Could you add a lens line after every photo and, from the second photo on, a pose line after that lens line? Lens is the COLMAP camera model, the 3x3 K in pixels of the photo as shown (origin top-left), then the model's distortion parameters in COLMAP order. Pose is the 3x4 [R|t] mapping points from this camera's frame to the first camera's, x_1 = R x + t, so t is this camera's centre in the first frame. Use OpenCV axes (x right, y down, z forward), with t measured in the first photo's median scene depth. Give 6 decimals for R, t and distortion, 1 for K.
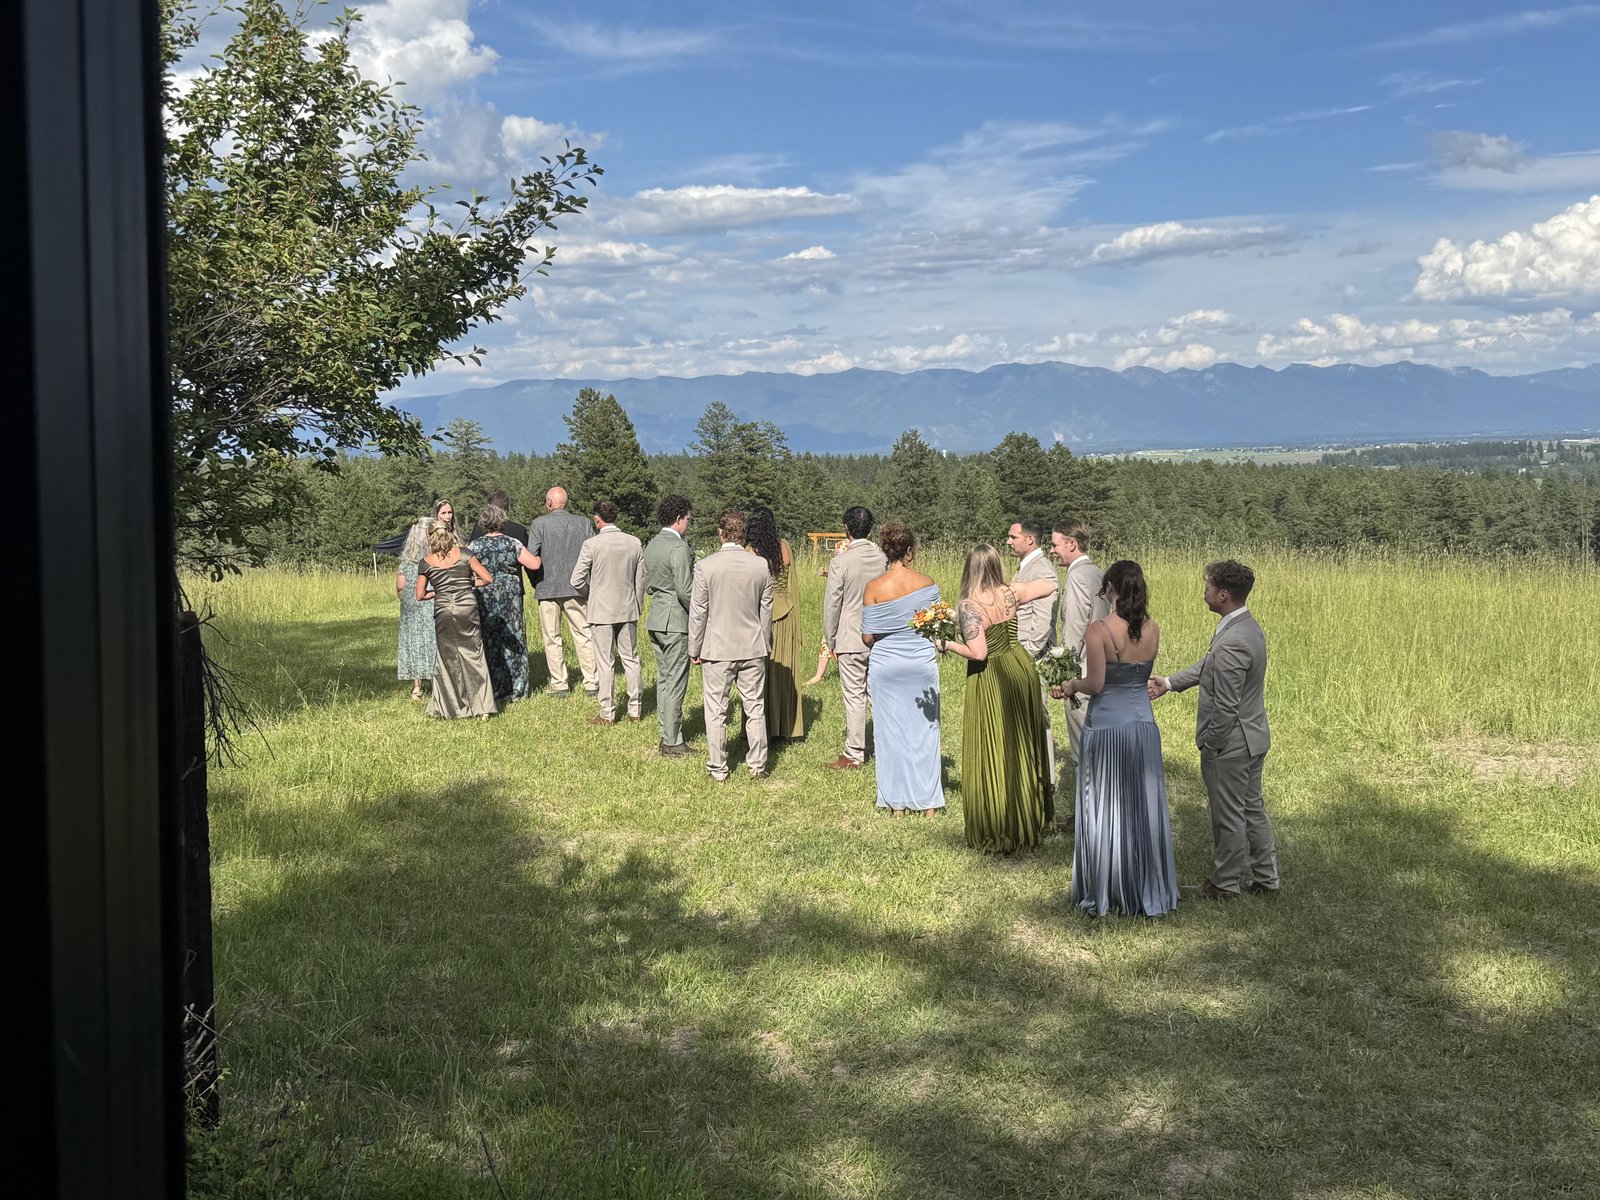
lens RADIAL K [[1450.7, 0, 800.0], [0, 1450.7, 600.0], [0, 0, 1]] dist [0.134136, -0.200900]
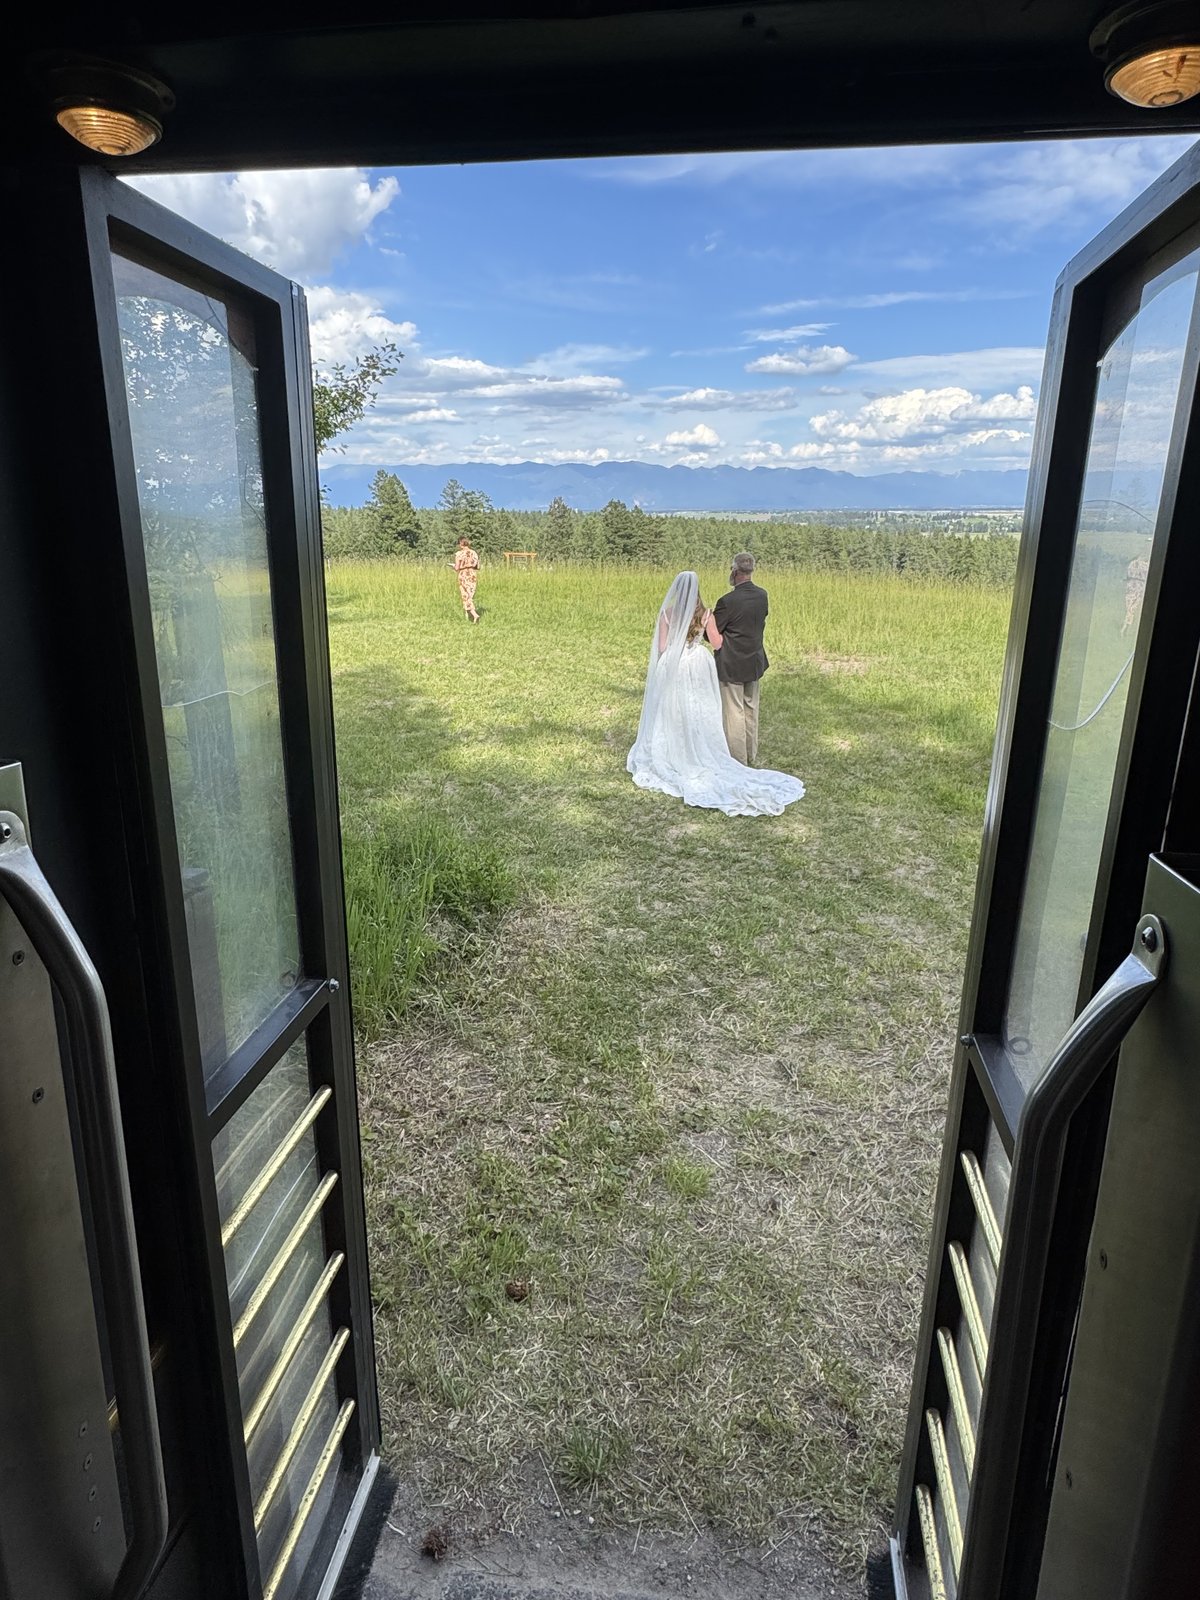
lens RADIAL K [[920.6, 0, 600.0], [0, 920.6, 800.0], [0, 0, 1]] dist [-0.004128, 0.003605]
pose [[0.993515, -0.016865, 0.112442, -0.009869], [-0.004444, 0.982423, 0.186613, 0.044890], [-0.113613, -0.185903, 0.975978, -0.232374]]
